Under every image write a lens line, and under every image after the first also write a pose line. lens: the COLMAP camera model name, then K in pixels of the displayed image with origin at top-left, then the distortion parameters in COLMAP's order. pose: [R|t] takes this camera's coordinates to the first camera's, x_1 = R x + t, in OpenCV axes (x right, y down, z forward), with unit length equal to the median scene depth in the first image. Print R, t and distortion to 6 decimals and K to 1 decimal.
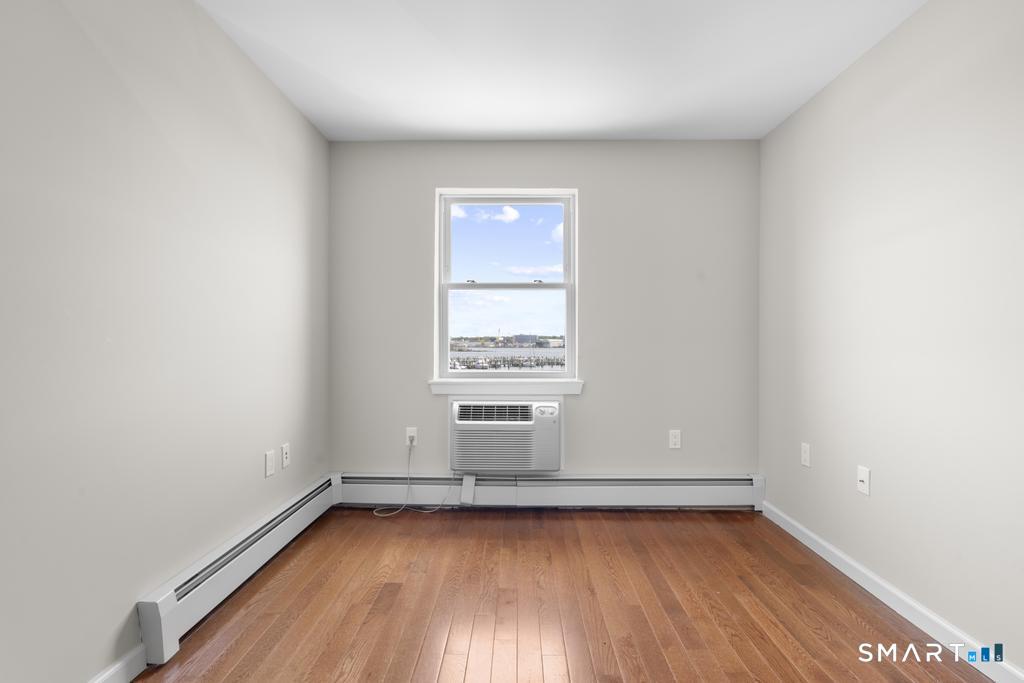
lens RADIAL K [[459.5, 0, 512.1], [0, 459.5, 341.3], [0, 0, 1]] dist [-0.007582, 0.003880]
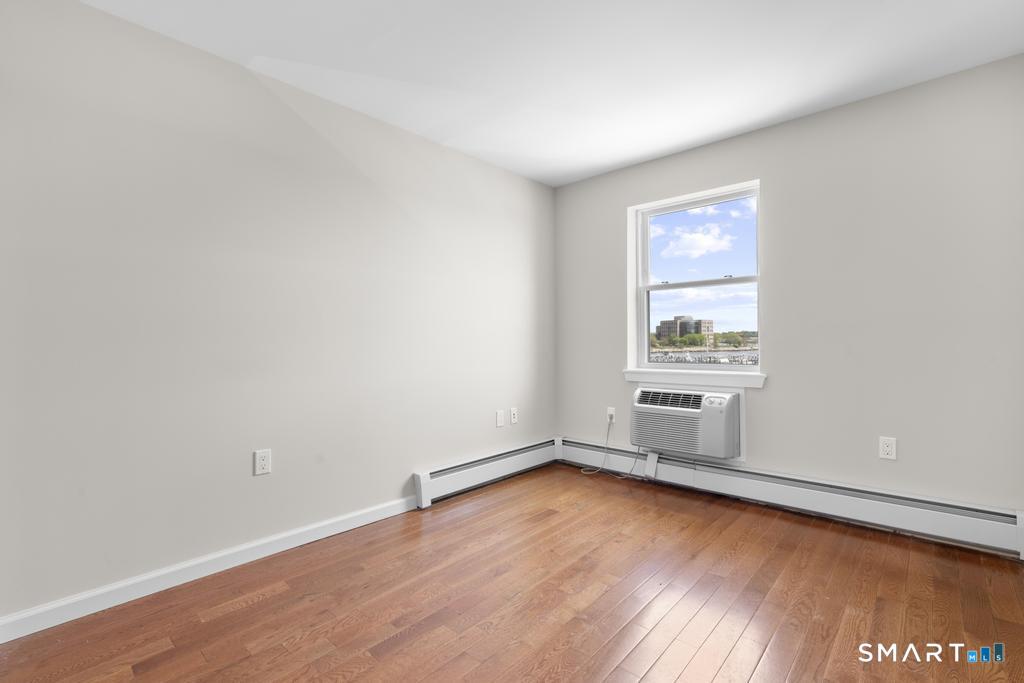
lens RADIAL K [[459.5, 0, 511.0], [0, 459.5, 337.7], [0, 0, 1]] dist [-0.007582, 0.003880]
pose [[0.748244, -0.013569, -0.663284, 0.414978], [0.014371, 0.999888, -0.004243, 0.003586], [0.663267, -0.006357, 0.748355, -0.095308]]
